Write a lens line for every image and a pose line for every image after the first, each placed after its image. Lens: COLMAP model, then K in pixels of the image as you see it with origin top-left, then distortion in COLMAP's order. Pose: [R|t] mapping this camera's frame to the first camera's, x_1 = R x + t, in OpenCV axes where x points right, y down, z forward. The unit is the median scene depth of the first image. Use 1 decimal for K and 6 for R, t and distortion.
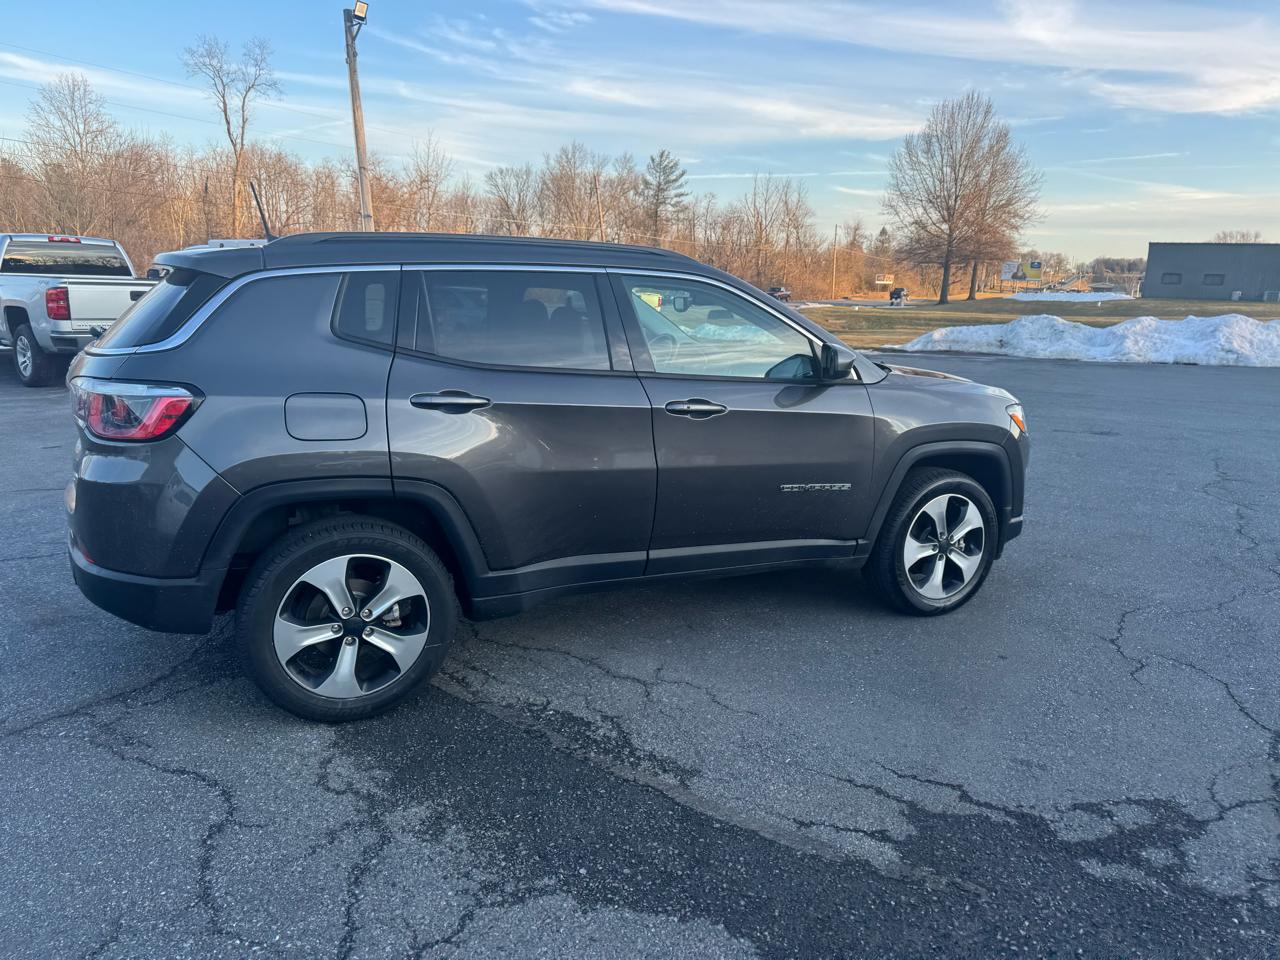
lens RADIAL K [[905.4, 0, 647.8], [0, 905.4, 486.6], [0, 0, 1]] dist [0.038698, -0.045952]
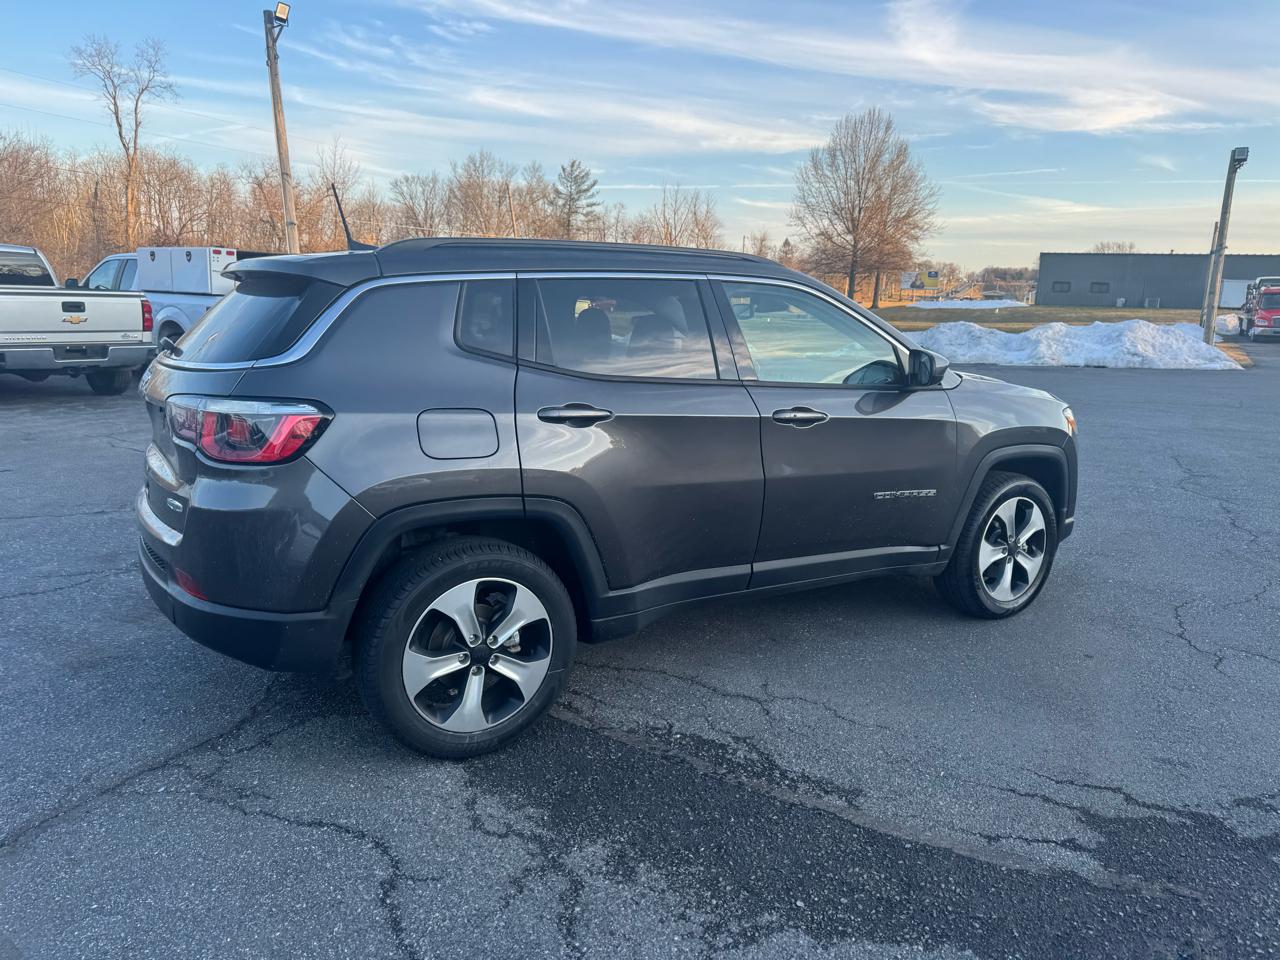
lens RADIAL K [[906.9, 0, 653.7], [0, 906.9, 479.3], [0, 0, 1]] dist [0.034101, -0.040288]
pose [[0.994288, -0.024646, 0.103847, -0.219242], [0.026462, 0.999519, -0.016143, -0.007097], [-0.103399, 0.018799, 0.994462, 0.041345]]
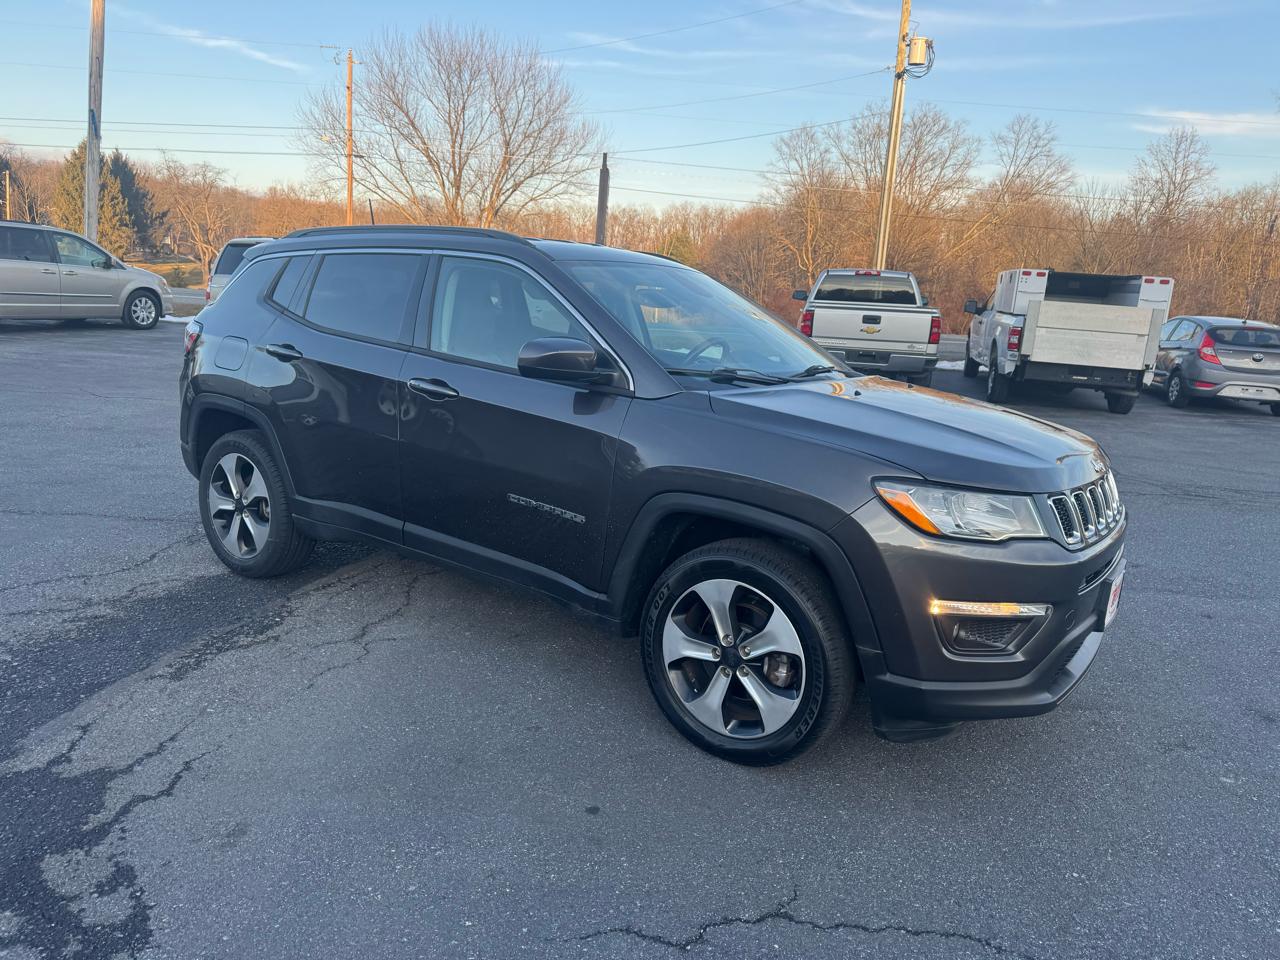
lens RADIAL K [[905.4, 0, 647.8], [0, 905.4, 486.6], [0, 0, 1]] dist [0.038698, -0.045952]
pose [[0.472185, 0.185142, -0.861837, 1.076058], [-0.228545, 0.969975, 0.083158, -0.123430], [0.851357, 0.157703, 0.500321, 0.759471]]
